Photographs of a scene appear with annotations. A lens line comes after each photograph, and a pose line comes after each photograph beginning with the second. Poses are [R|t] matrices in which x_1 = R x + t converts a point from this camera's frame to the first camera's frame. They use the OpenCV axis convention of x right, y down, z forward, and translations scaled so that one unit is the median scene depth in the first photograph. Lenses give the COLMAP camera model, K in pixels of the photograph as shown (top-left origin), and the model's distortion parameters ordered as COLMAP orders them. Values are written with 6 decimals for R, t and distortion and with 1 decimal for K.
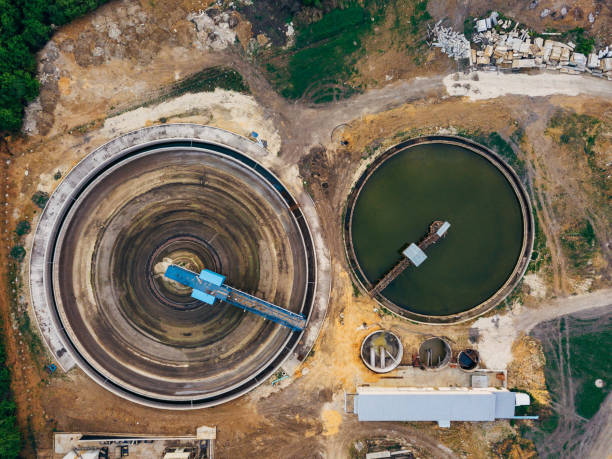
lens RADIAL K [[471.6, 0, 306.0], [0, 471.6, 229.5], [0, 0, 1]] dist [0.022441, 0.007256]
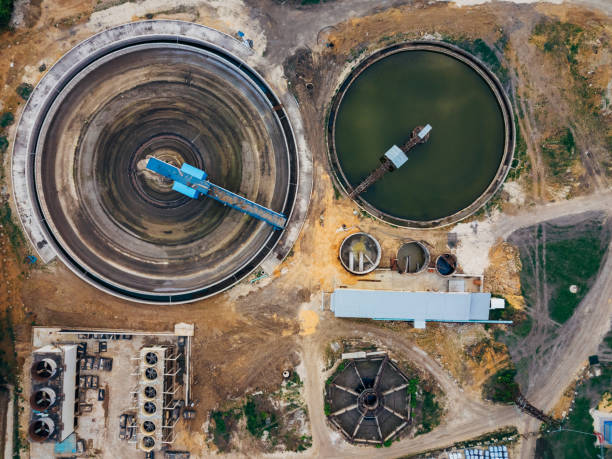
lens RADIAL K [[471.6, 0, 306.0], [0, 471.6, 229.5], [0, 0, 1]] dist [0.022441, 0.007256]
pose [[0.999530, 0.030376, 0.004229, 0.038034], [-0.030372, 0.999538, -0.000998, 0.210693], [-0.004257, 0.000869, 0.999991, -0.006525]]
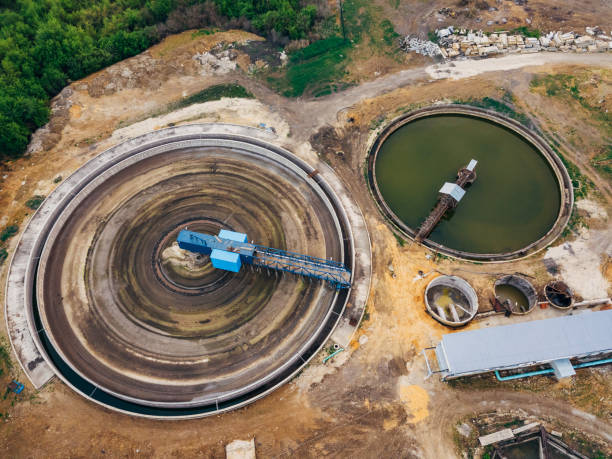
lens RADIAL K [[471.6, 0, 306.0], [0, 471.6, 229.5], [0, 0, 1]] dist [0.022441, 0.007256]
pose [[0.986963, -0.132948, 0.090708, -0.138530], [0.160883, 0.830560, -0.533186, 0.544888], [-0.004453, 0.540828, 0.841121, 0.263715]]
